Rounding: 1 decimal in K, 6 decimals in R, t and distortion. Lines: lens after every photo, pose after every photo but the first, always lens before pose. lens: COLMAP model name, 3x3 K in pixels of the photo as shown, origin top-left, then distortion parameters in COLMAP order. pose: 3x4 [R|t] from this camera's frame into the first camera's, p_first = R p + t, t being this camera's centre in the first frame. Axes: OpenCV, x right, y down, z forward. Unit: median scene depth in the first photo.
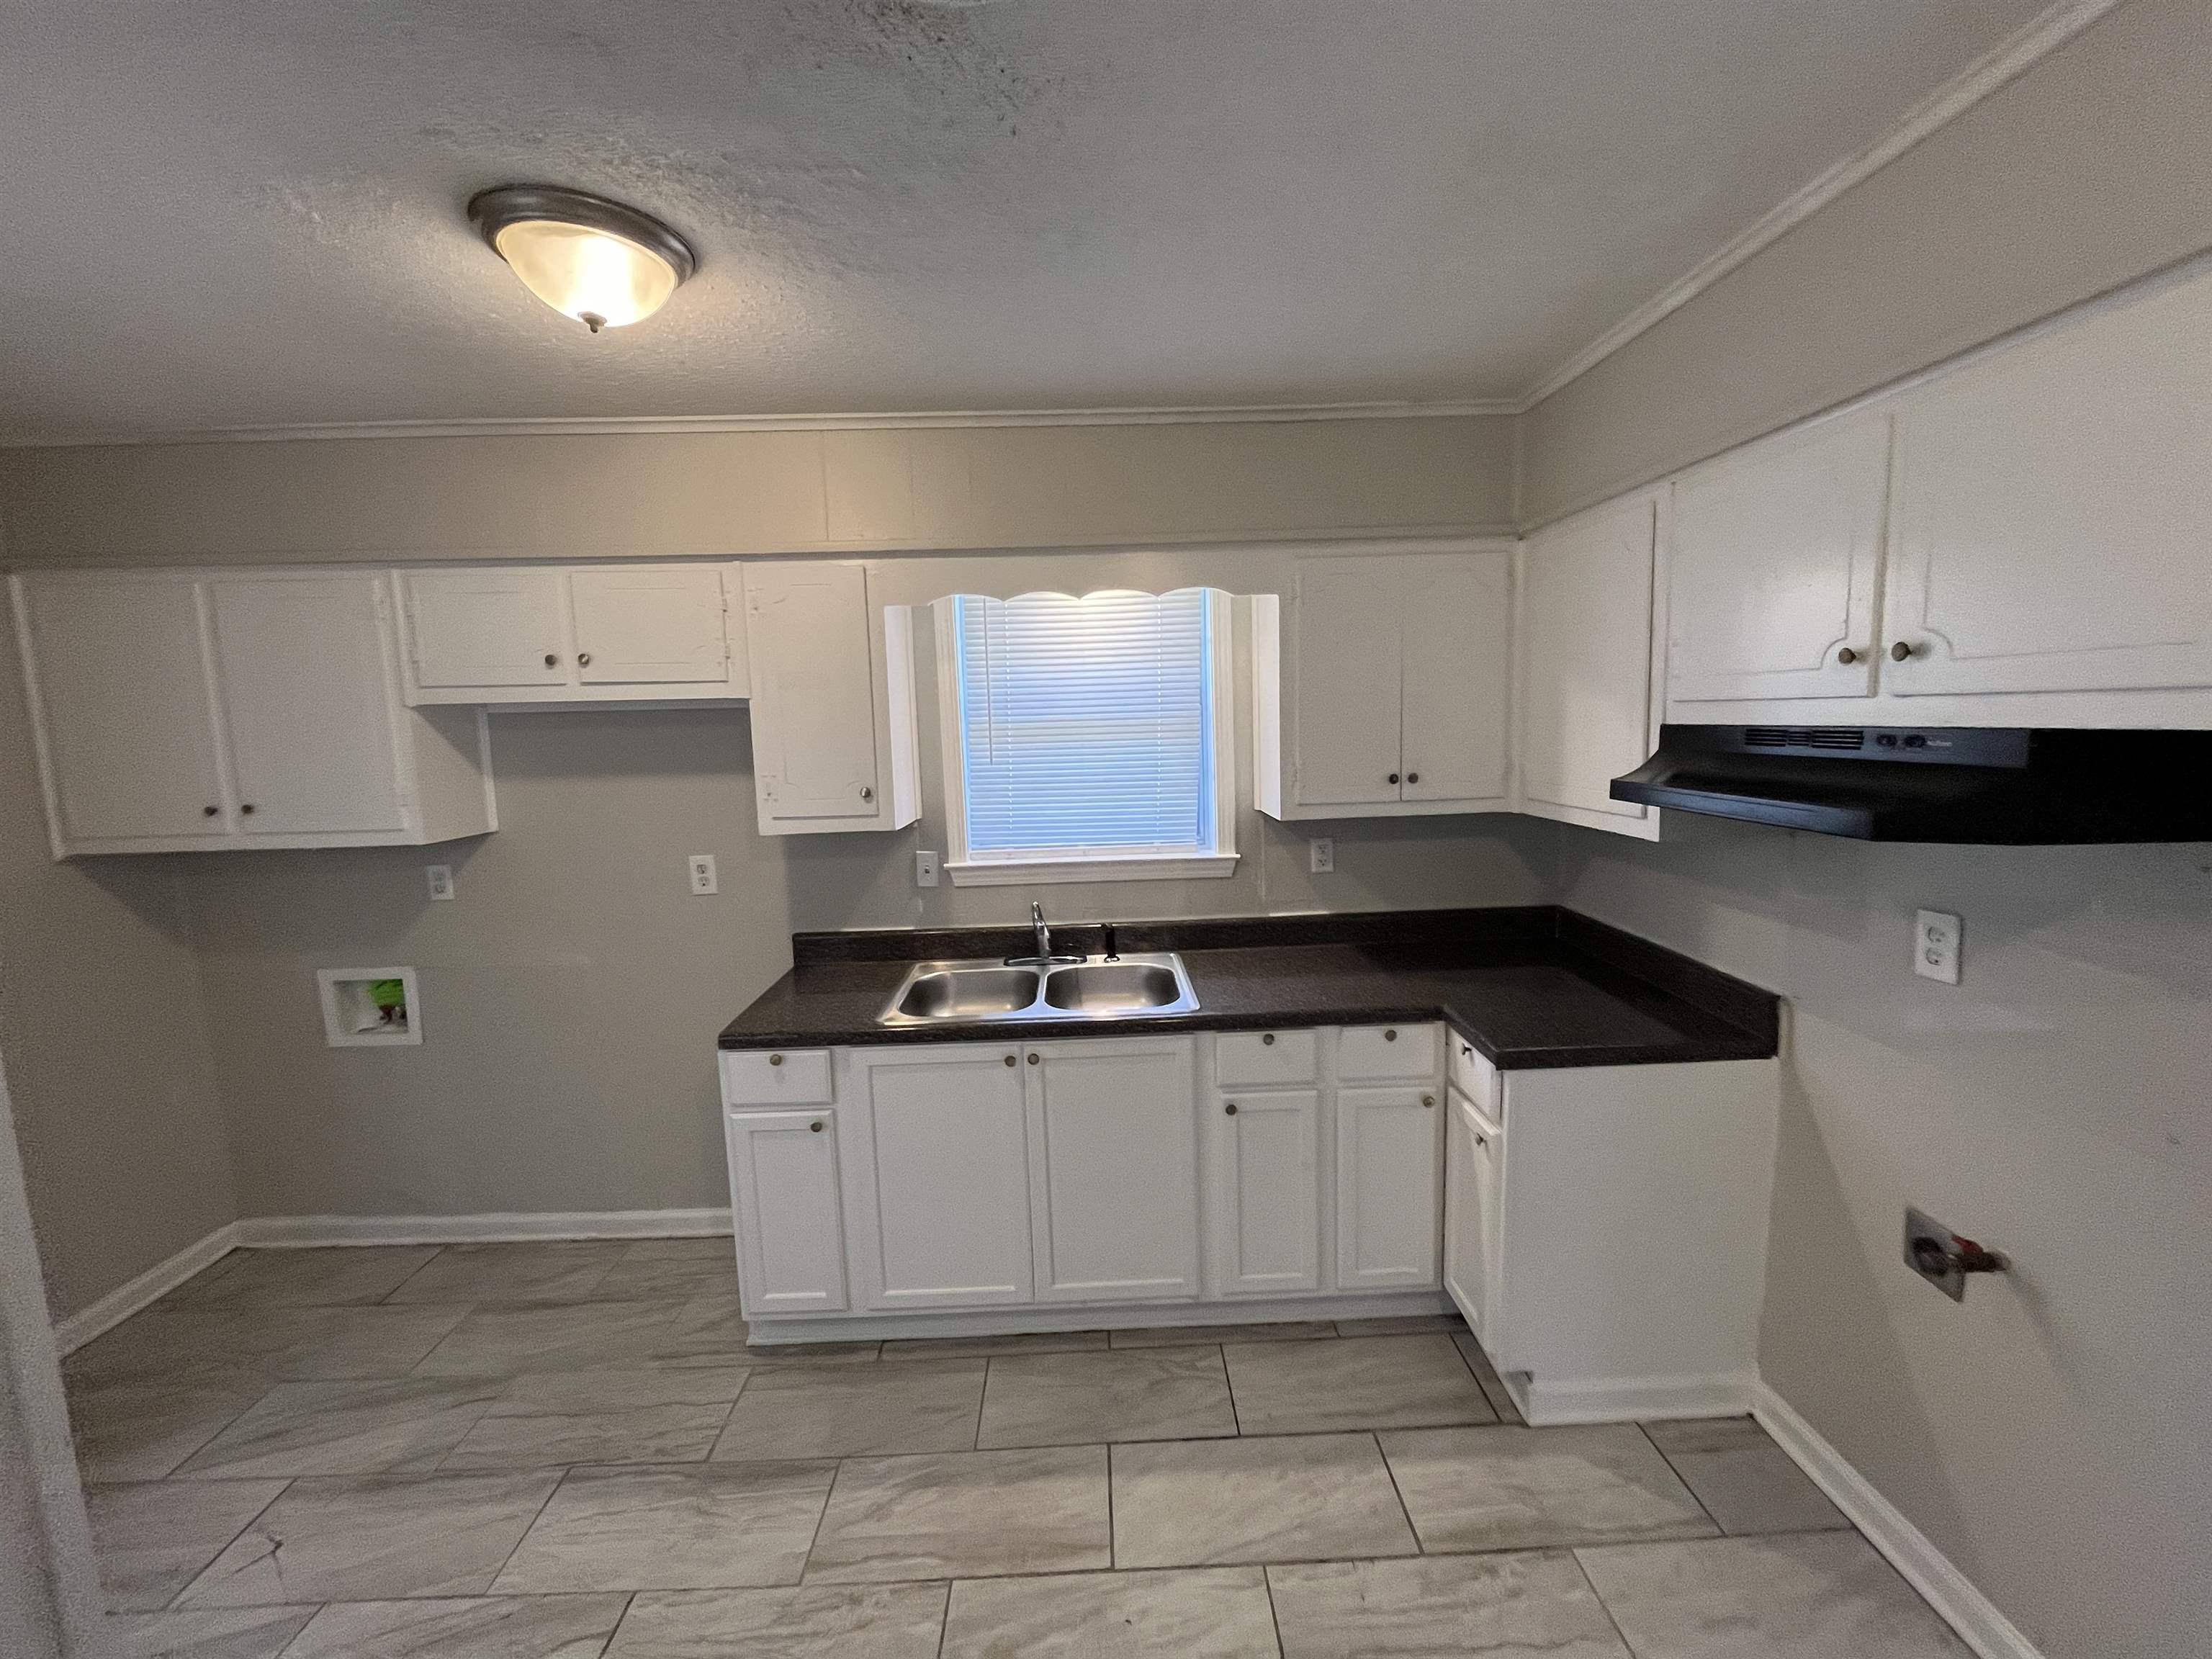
lens RADIAL K [[898.9, 0, 1109.5], [0, 898.9, 824.0], [0, 0, 1]] dist [-0.003307, -0.000702]
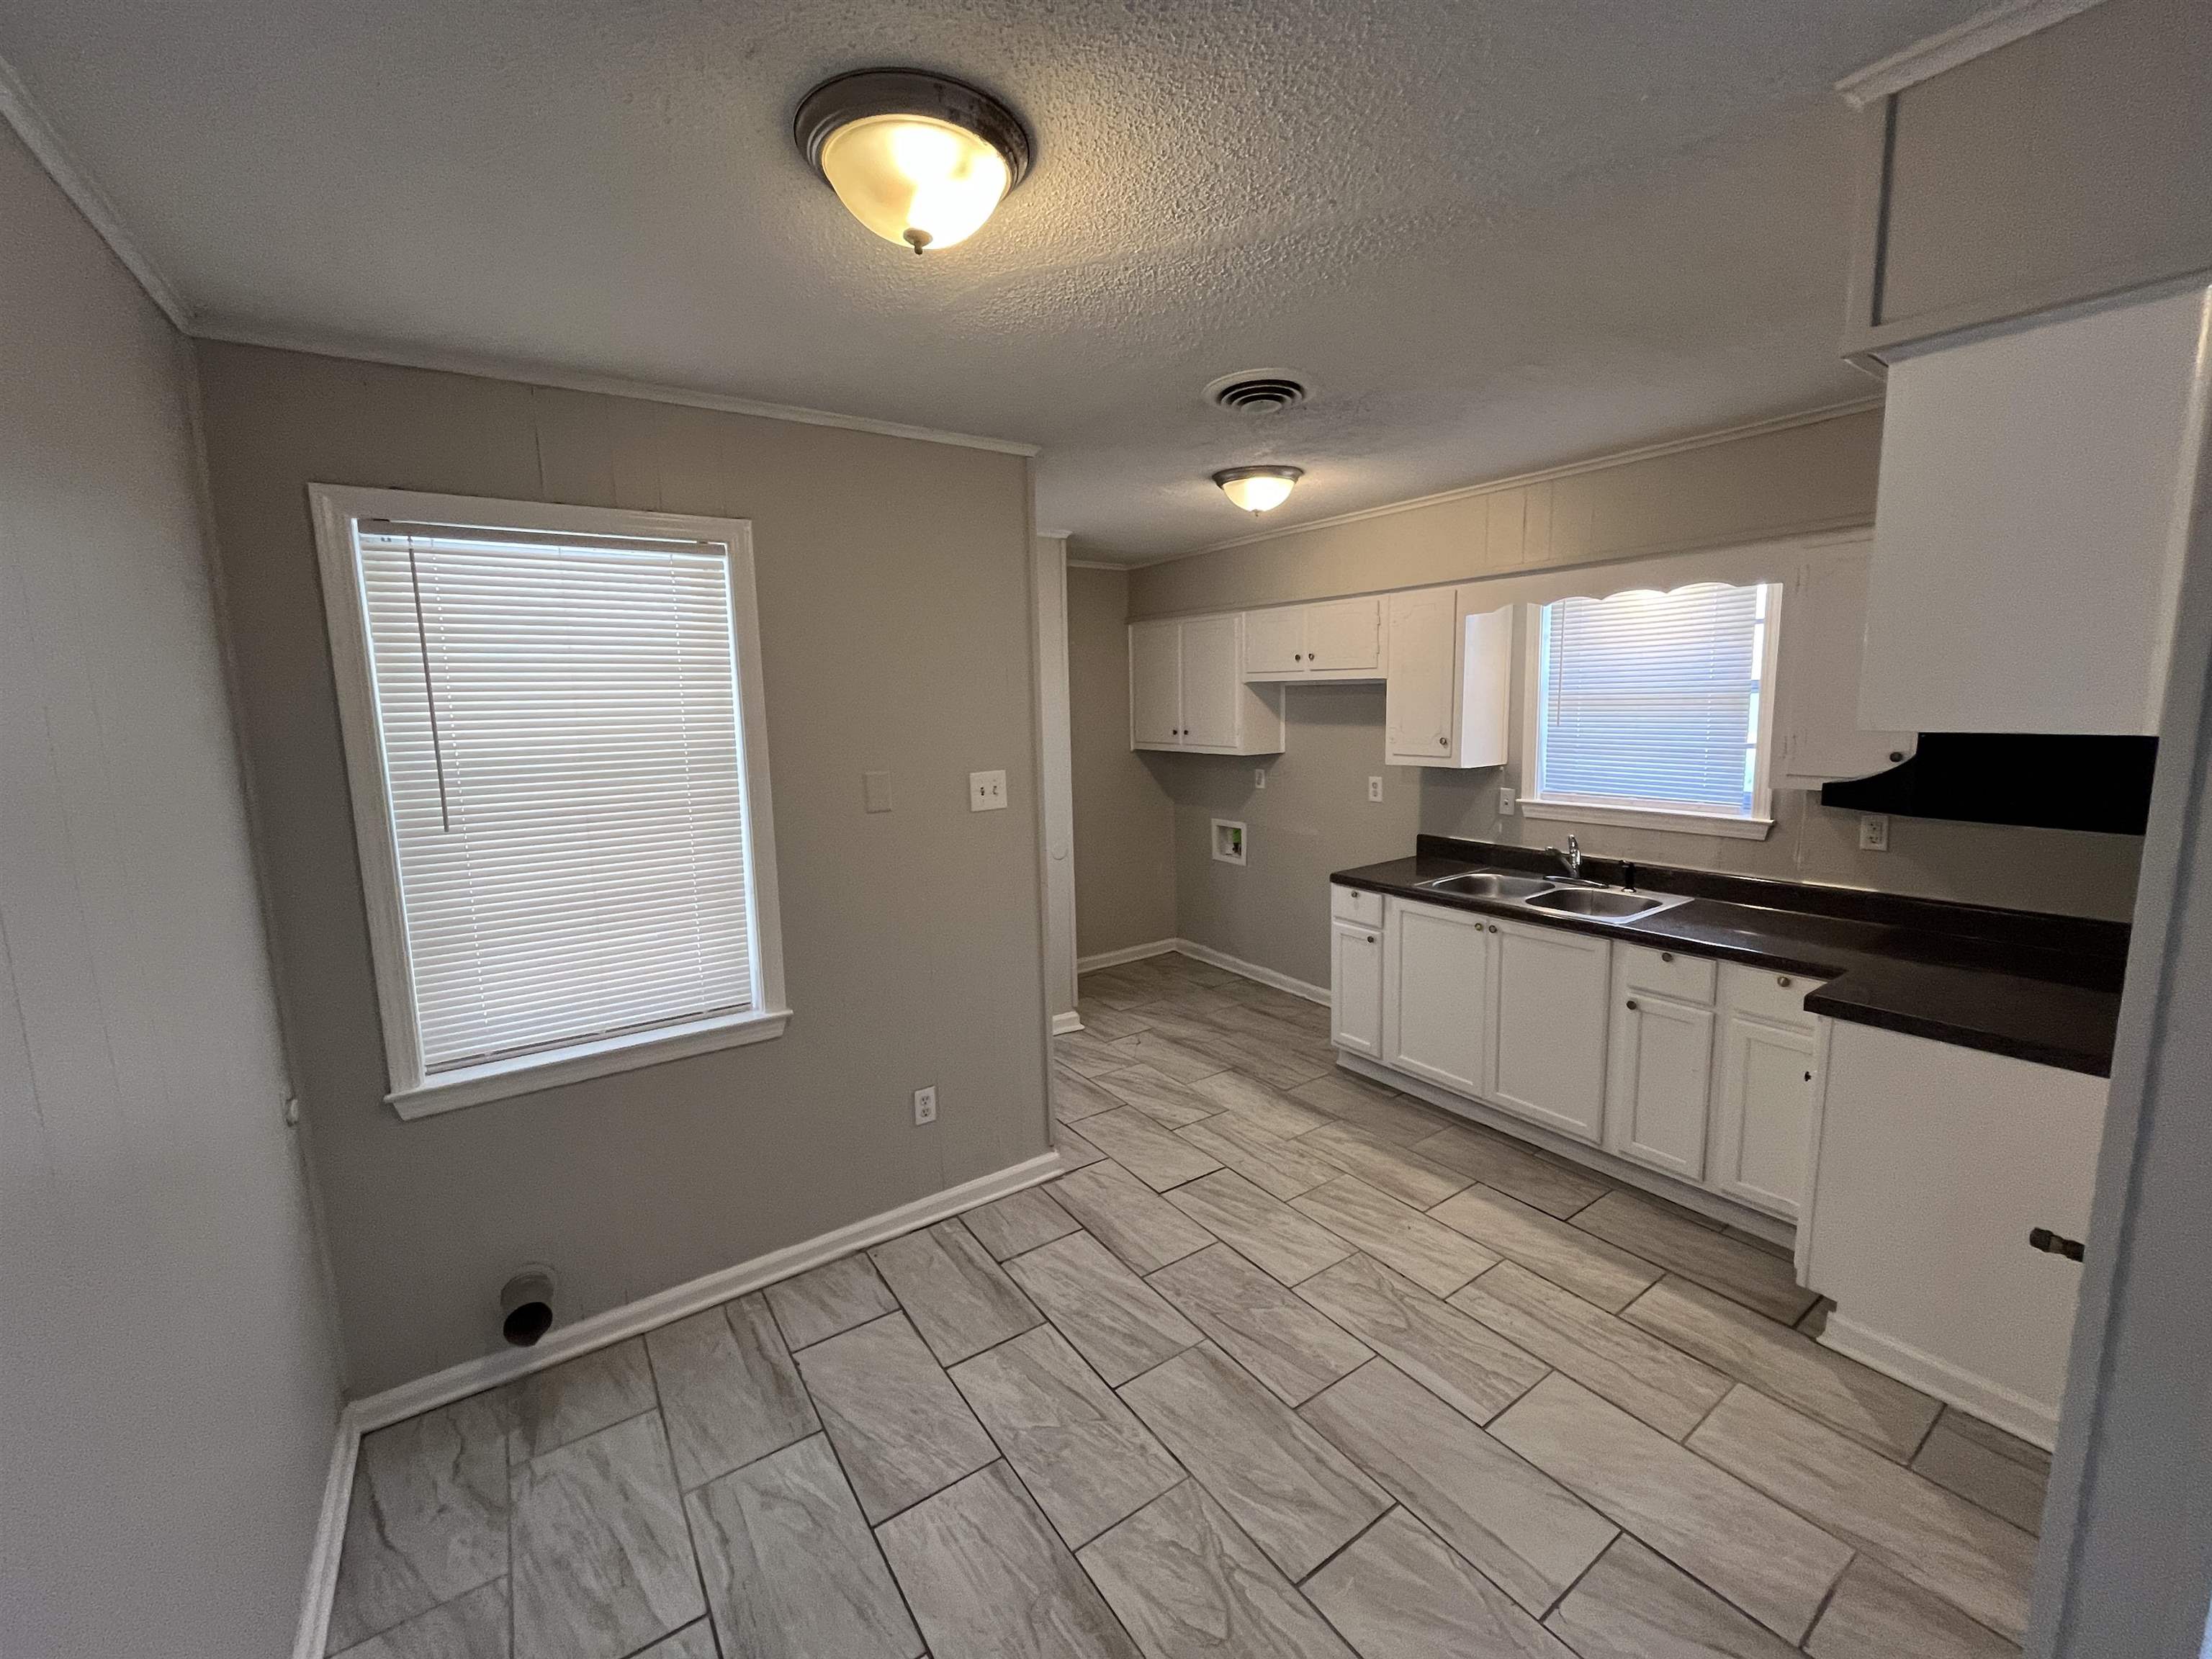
lens RADIAL K [[898.9, 0, 1109.5], [0, 898.9, 824.0], [0, 0, 1]] dist [-0.003307, -0.000702]
pose [[0.548340, 0.132453, -0.825699, 0.729332], [-0.092404, 0.990927, 0.097593, 0.007789], [0.831134, 0.022784, 0.555605, -0.319232]]
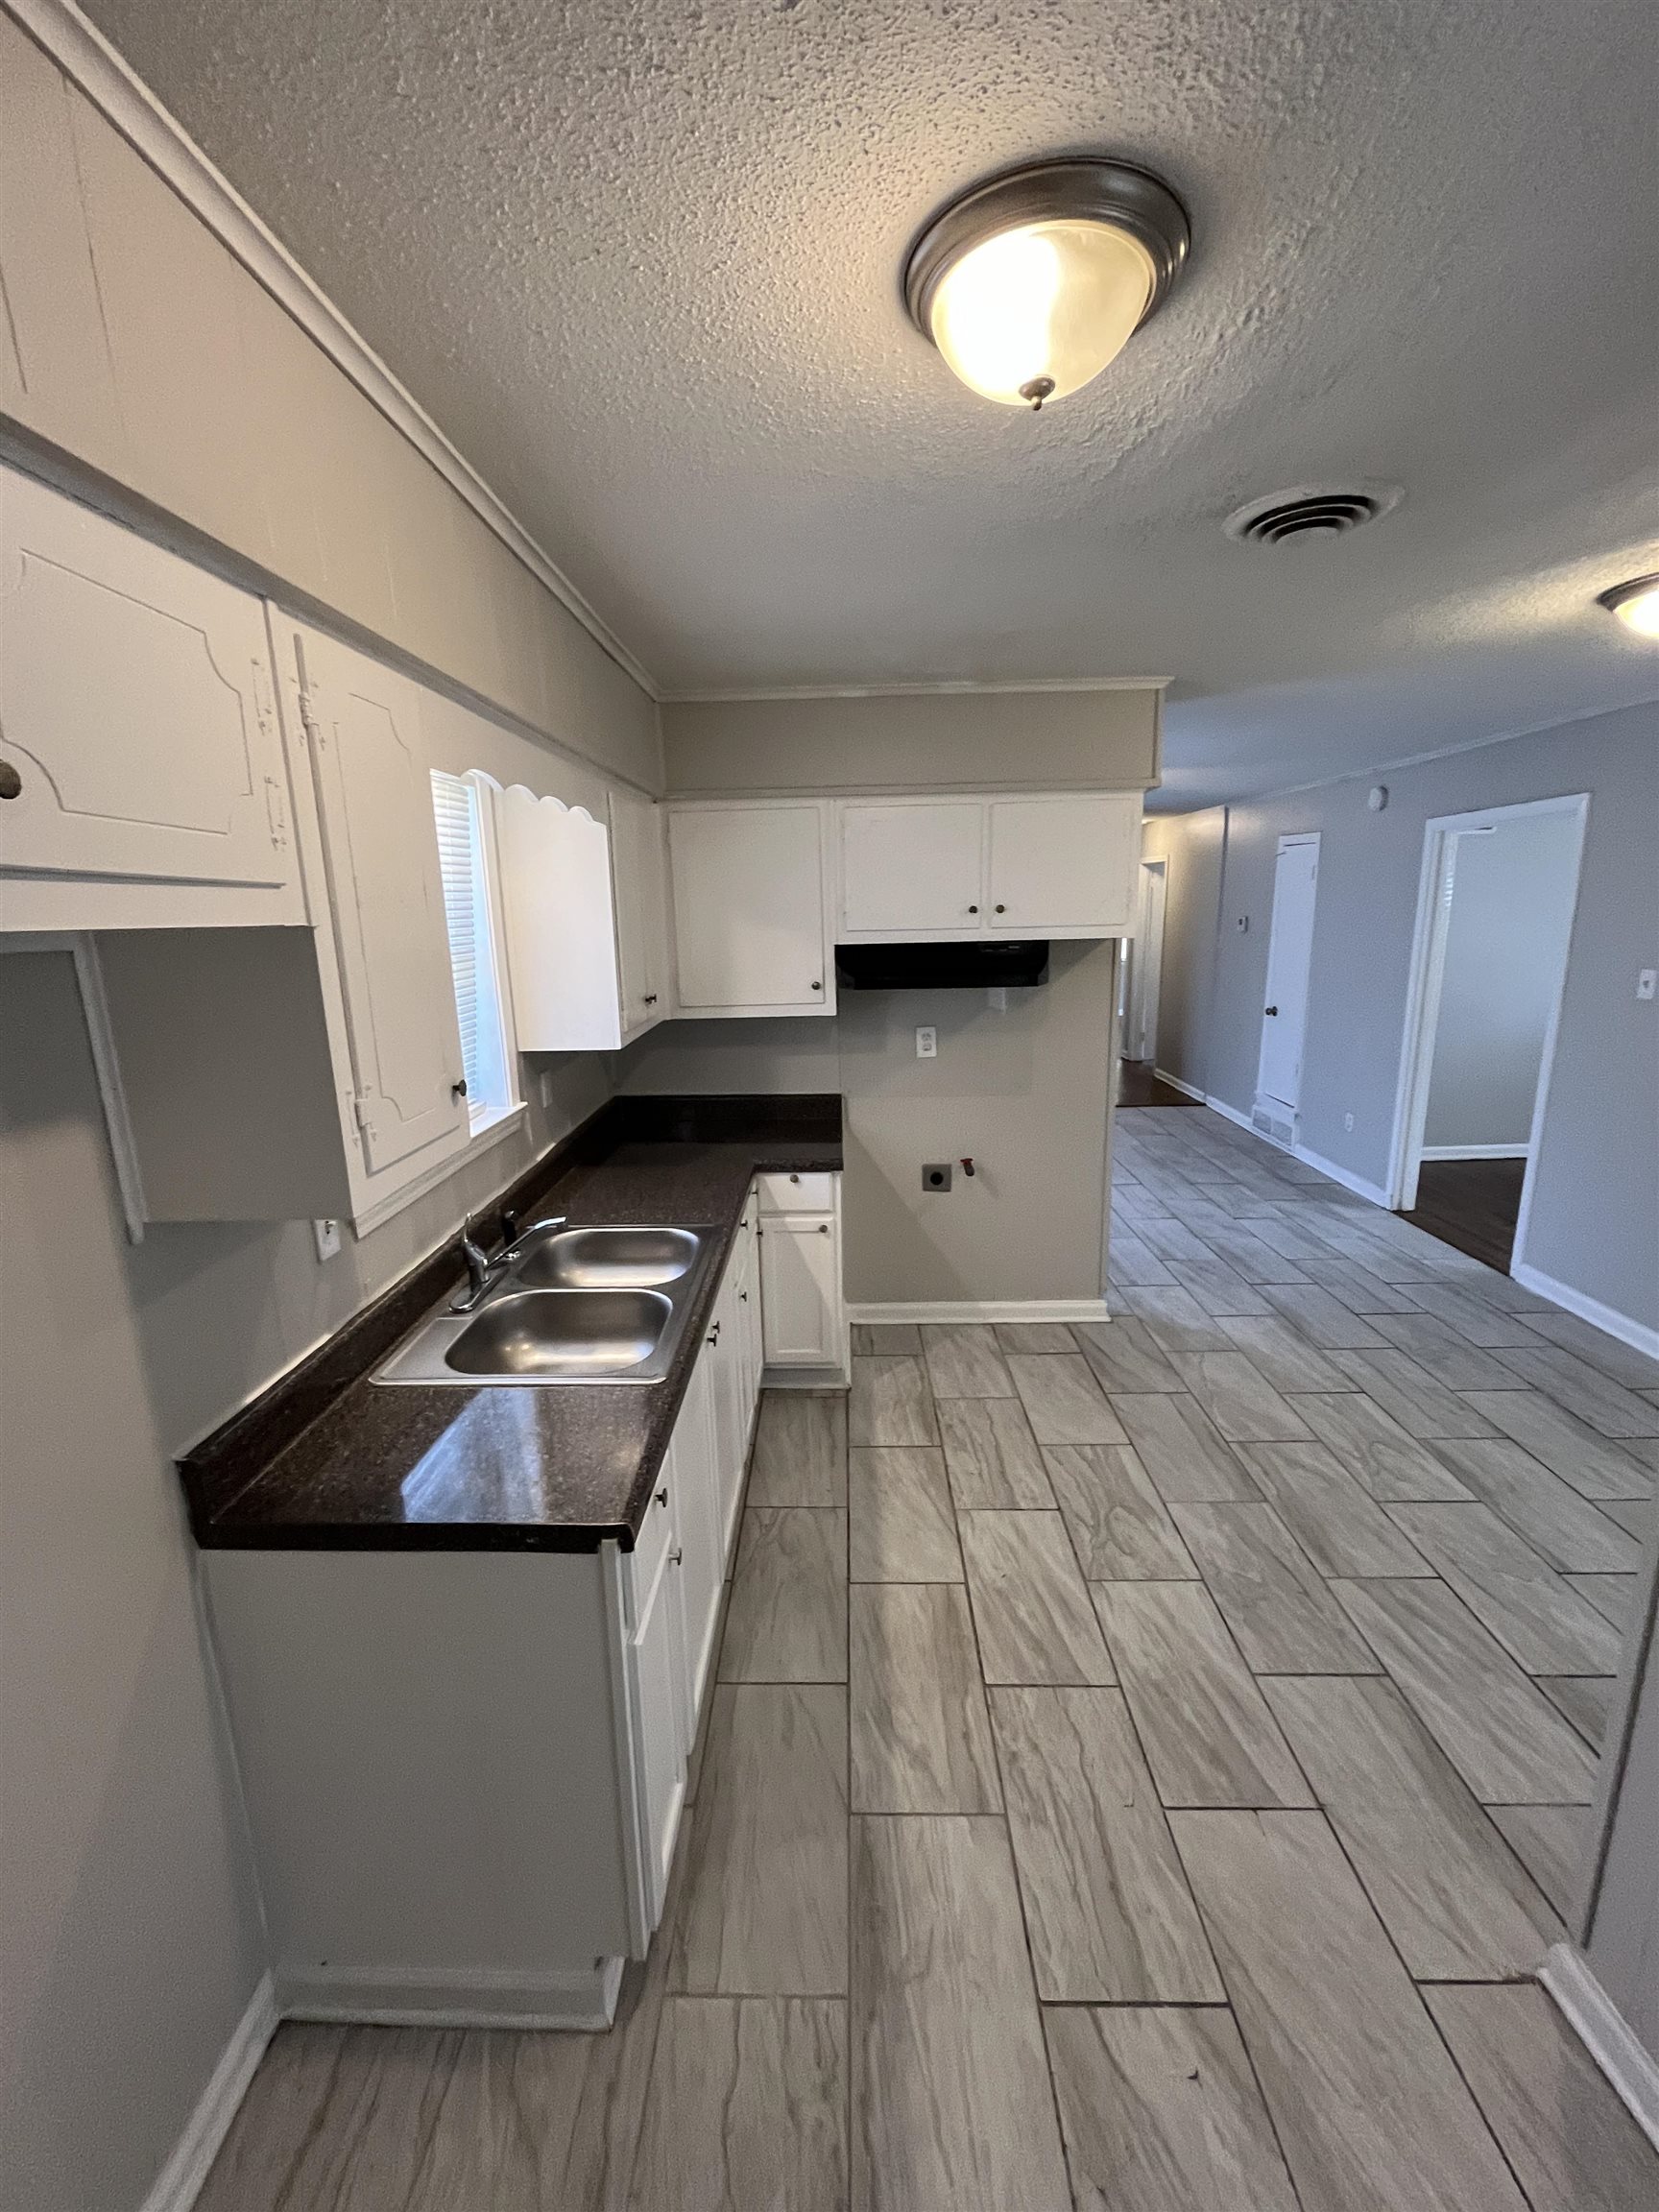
lens RADIAL K [[898.9, 0, 821.2], [0, 898.9, 1104.5], [0, 0, 1]] dist [-0.003307, -0.000702]
pose [[0.049170, -0.186687, 0.981188, -0.900833], [0.140923, 0.973846, 0.178228, -0.101927], [-0.988799, 0.129509, 0.074192, 0.772950]]
